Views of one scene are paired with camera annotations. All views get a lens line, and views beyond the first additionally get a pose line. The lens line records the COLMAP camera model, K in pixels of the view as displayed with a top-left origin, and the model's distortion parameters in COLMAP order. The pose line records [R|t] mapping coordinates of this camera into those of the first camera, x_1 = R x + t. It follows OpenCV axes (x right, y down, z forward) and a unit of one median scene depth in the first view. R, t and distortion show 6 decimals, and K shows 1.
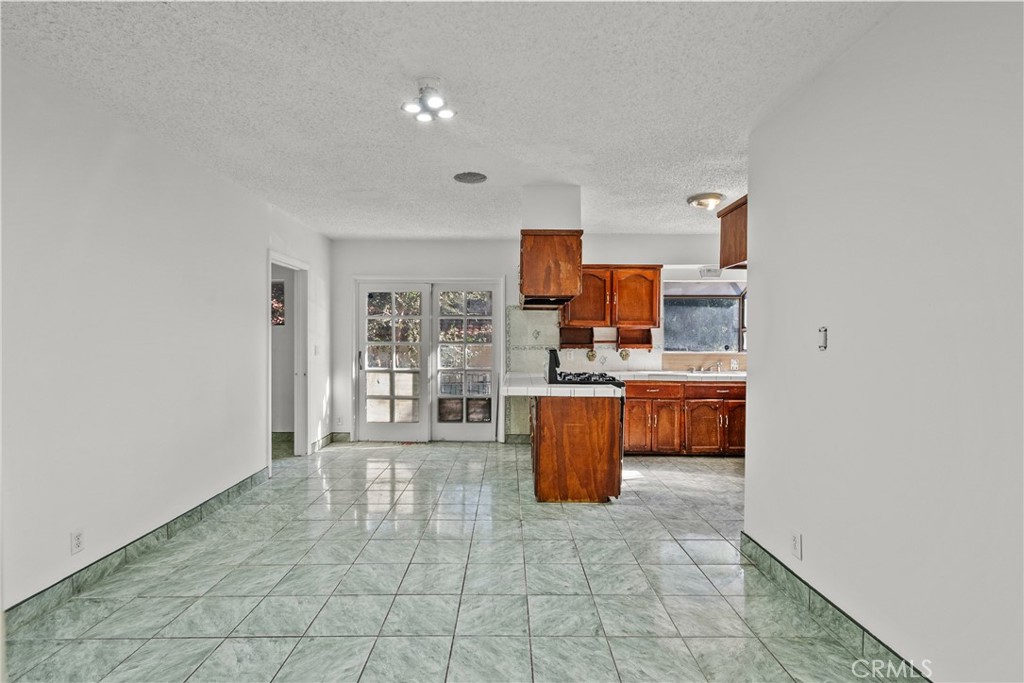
lens RADIAL K [[469.2, 0, 510.4], [0, 469.2, 340.1], [0, 0, 1]] dist [-0.003805, 0.001761]
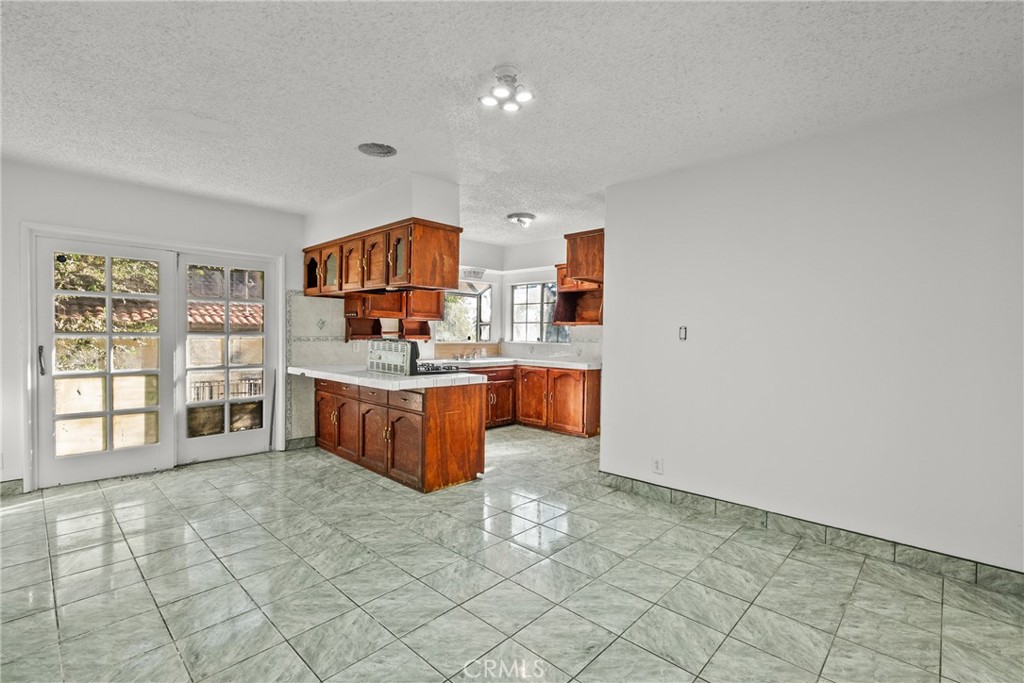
lens RADIAL K [[469.2, 0, 510.4], [0, 469.2, 340.1], [0, 0, 1]] dist [-0.003805, 0.001761]
pose [[0.686176, -0.005791, 0.727412, -0.356057], [-0.010240, 0.999792, 0.017618, -0.001001], [-0.727363, -0.019537, 0.685975, 0.123572]]
